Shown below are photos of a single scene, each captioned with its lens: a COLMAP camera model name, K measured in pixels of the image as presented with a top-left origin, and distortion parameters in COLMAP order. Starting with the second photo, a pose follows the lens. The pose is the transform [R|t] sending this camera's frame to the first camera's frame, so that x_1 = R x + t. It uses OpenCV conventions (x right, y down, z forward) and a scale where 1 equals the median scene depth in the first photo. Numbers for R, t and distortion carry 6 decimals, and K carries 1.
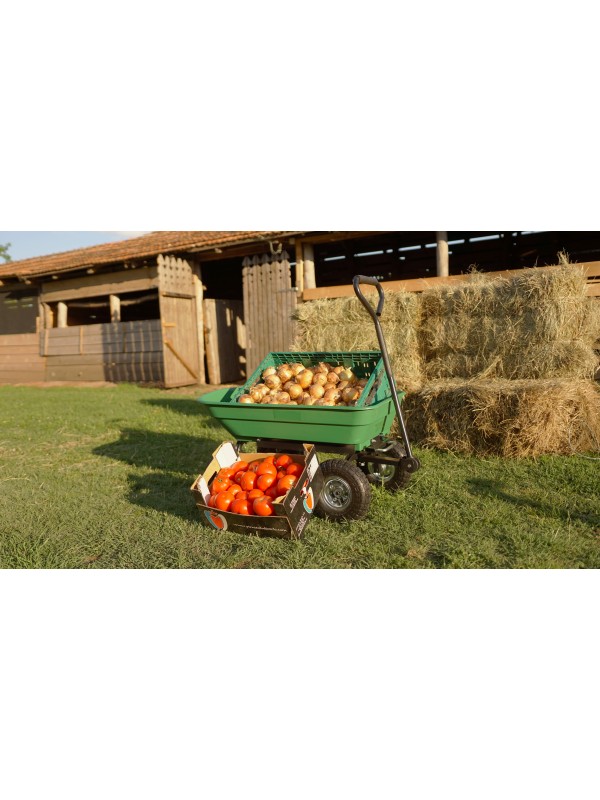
lens RADIAL K [[586.7, 0, 299.1], [0, 586.7, 401.6], [0, 0, 1]] dist [0.006012, 0.009521]
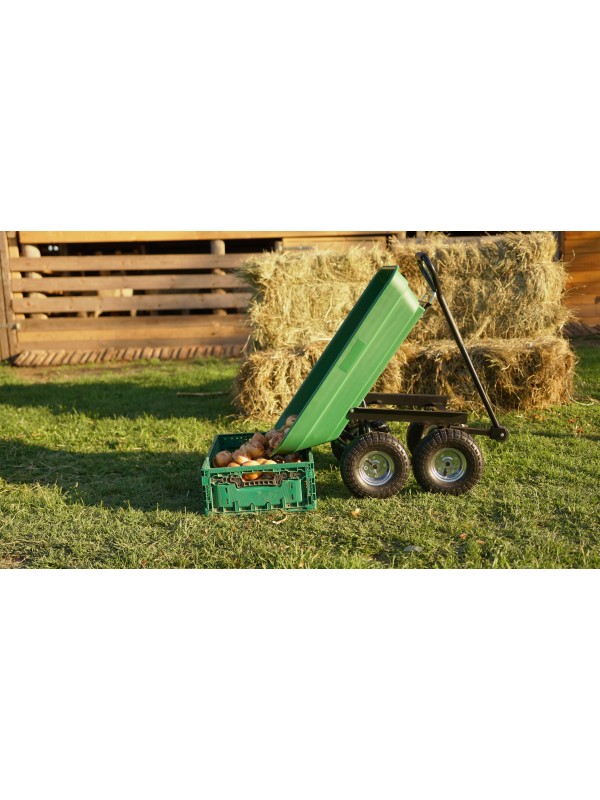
lens RADIAL K [[766.9, 0, 297.8], [0, 766.9, 400.8], [0, 0, 1]] dist [0.068364, 0.000000]
pose [[0.820646, -0.077722, 0.566127, -0.671048], [0.060768, 0.996959, 0.048781, -0.016075], [-0.568197, -0.005630, 0.822874, 0.067469]]
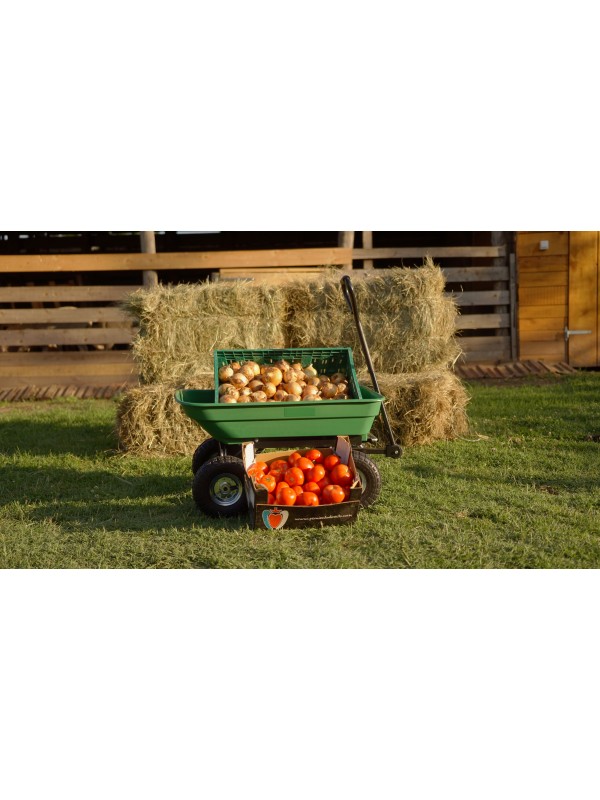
lens RADIAL K [[882.2, 0, 298.2], [0, 882.2, 395.9], [0, 0, 1]] dist [0.063218, 0.000000]
pose [[0.818700, -0.040171, 0.572814, -0.613368], [0.058149, 0.998222, -0.013106, 0.010749], [-0.571269, 0.044038, 0.819581, -0.167553]]
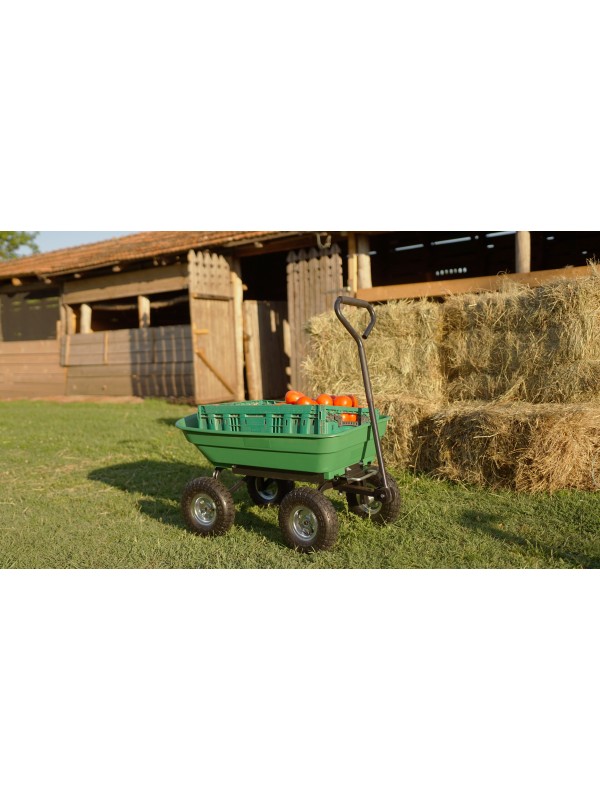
lens RADIAL K [[733.5, 0, 299.7], [0, 733.5, 405.2], [0, 0, 1]] dist [0.076523, 0.000000]
pose [[0.992869, 0.009291, -0.118849, 0.131605], [-0.011719, 0.999736, -0.019744, -0.008134], [0.118634, 0.020996, 0.992716, -0.131561]]
